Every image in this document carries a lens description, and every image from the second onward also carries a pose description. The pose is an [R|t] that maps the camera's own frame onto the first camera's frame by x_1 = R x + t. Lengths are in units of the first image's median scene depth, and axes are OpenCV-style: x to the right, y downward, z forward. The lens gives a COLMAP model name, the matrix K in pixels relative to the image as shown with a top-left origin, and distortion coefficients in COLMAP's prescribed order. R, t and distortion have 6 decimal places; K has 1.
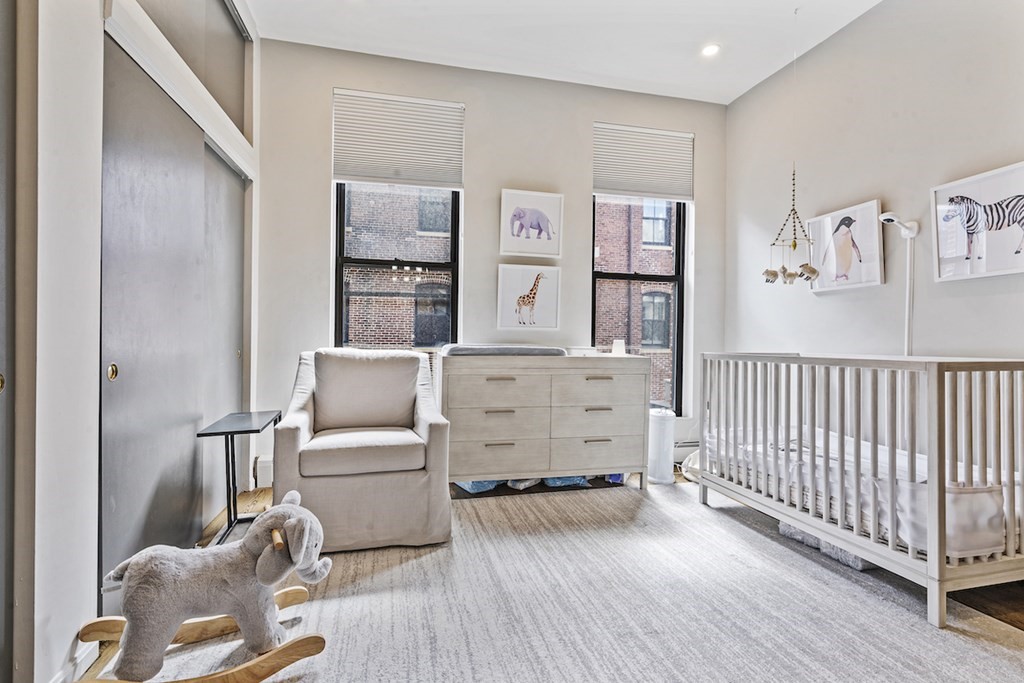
lens RADIAL K [[474.2, 0, 512.0], [0, 474.2, 341.5], [0, 0, 1]] dist [-0.000724, -0.000852]
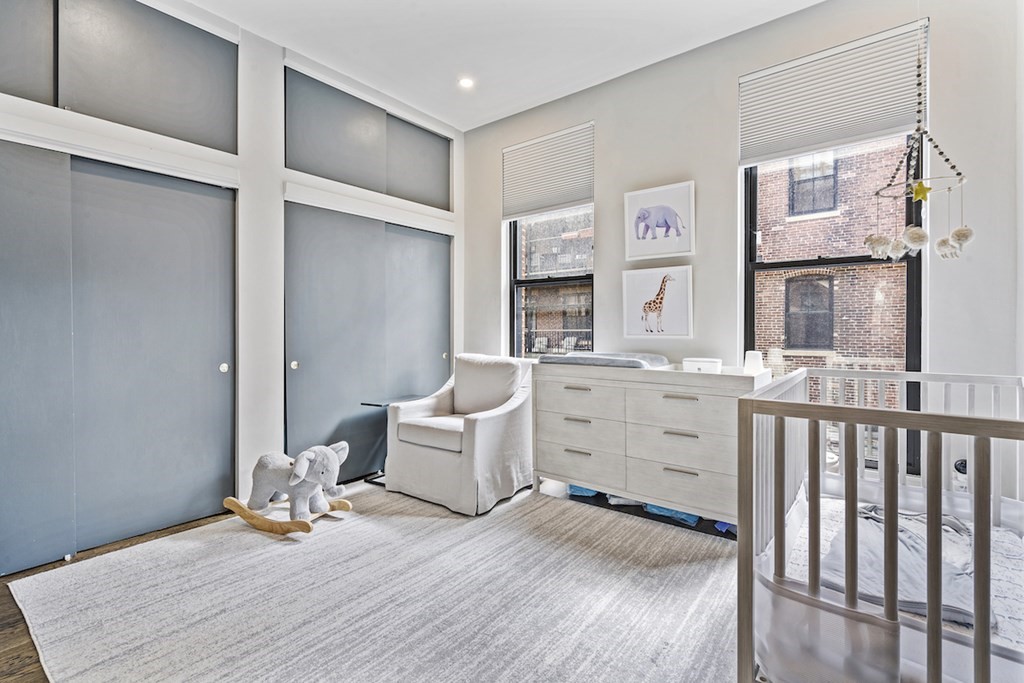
lens RADIAL K [[470.7, 0, 509.4], [0, 470.7, 335.7], [0, 0, 1]] dist [-0.003281, 0.000019]
pose [[0.612762, -0.004409, -0.790256, 0.678396], [-0.002396, 0.999969, -0.007437, -0.025385], [0.790264, 0.006451, 0.612732, 0.253284]]
